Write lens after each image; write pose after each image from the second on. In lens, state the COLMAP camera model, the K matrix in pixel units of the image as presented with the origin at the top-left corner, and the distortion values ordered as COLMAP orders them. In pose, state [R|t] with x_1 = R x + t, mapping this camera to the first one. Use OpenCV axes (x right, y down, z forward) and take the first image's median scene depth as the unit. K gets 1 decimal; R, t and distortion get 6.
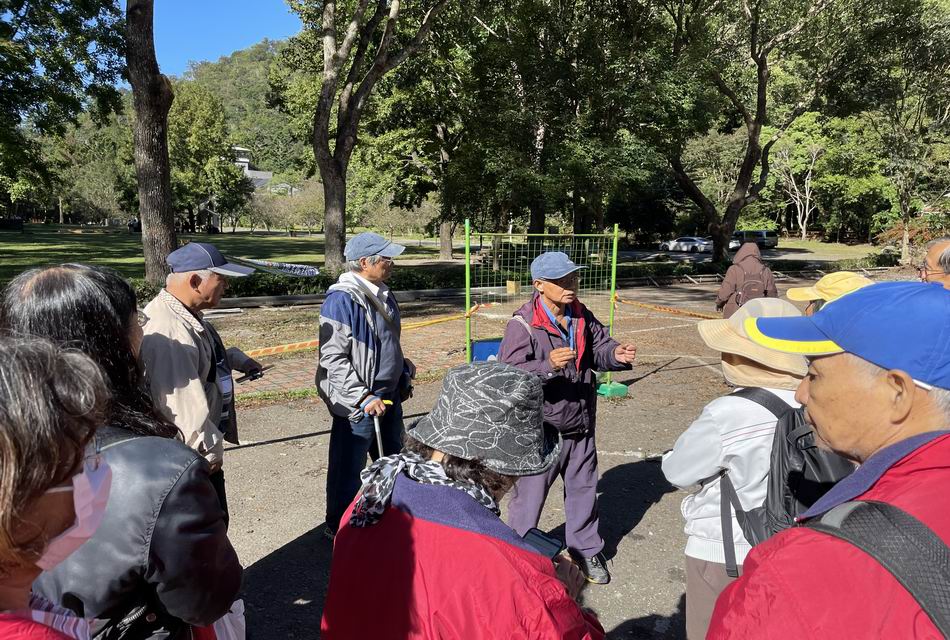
lens RADIAL K [[753.5, 0, 480.5], [0, 753.5, 352.6], [0, 0, 1]] dist [0.059433, -0.106947]
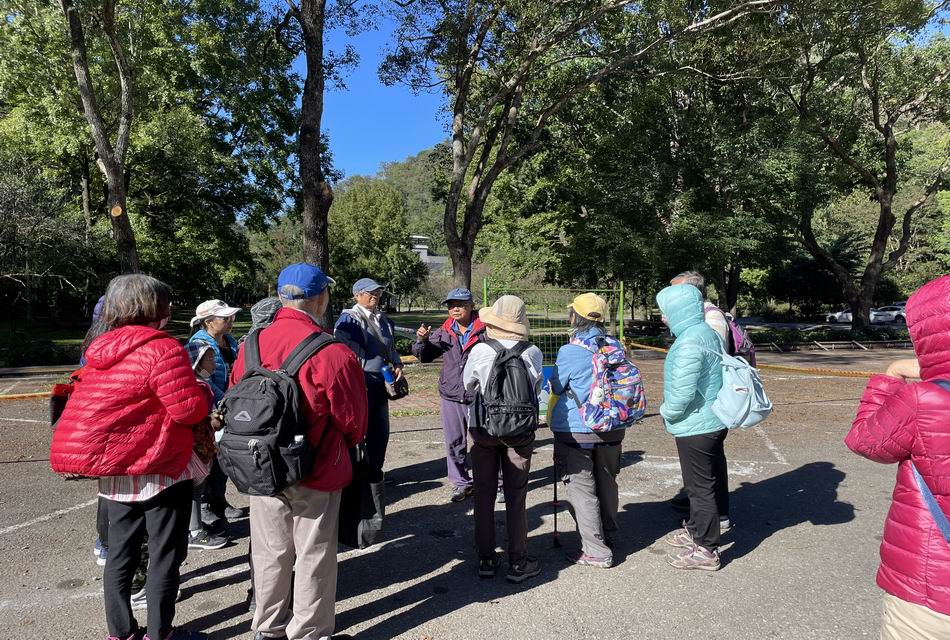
lens RADIAL K [[768.6, 0, 463.4], [0, 768.6, 330.9], [0, 0, 1]] dist [0.101069, -0.206091]
pose [[0.966483, -0.008650, -0.256584, 0.061343], [-0.025775, 0.991113, -0.130500, 0.020574], [0.255432, 0.132740, 0.957671, -0.068441]]
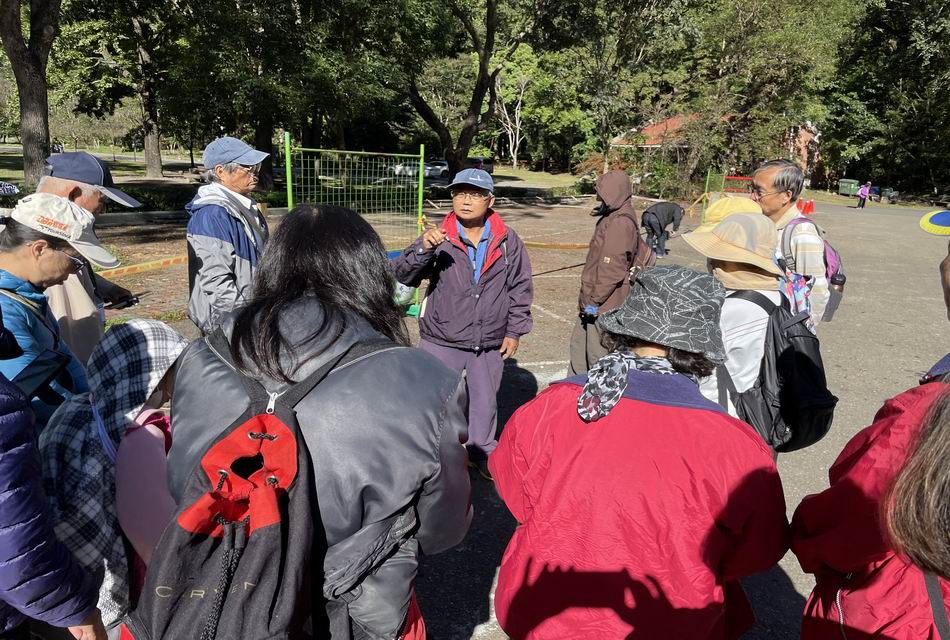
lens RADIAL K [[758.3, 0, 497.3], [0, 758.3, 360.8], [0, 0, 1]] dist [0.071571, -0.117395]
pose [[0.922759, -0.068062, 0.379320, -0.032111], [0.027477, 0.993395, 0.111405, 0.000920], [-0.384397, -0.092377, 0.918534, 0.002791]]
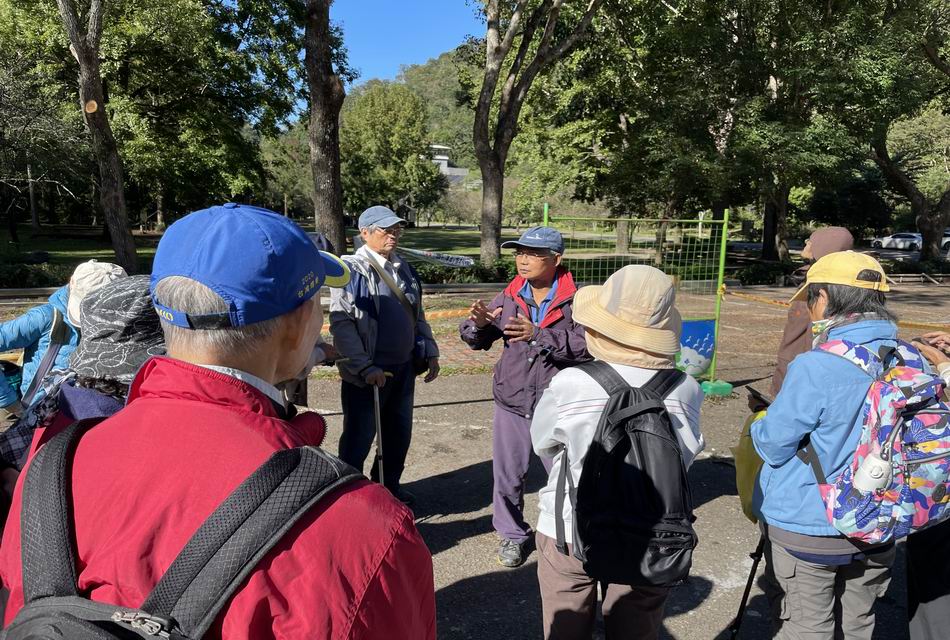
lens RADIAL K [[750.4, 0, 465.8], [0, 750.4, 361.7], [0, 0, 1]] dist [0.064343, -0.106557]
pose [[0.961425, 0.054009, -0.269713, 0.032173], [-0.049270, 0.998490, 0.024314, 0.002526], [0.270618, -0.010087, 0.962634, 0.004473]]
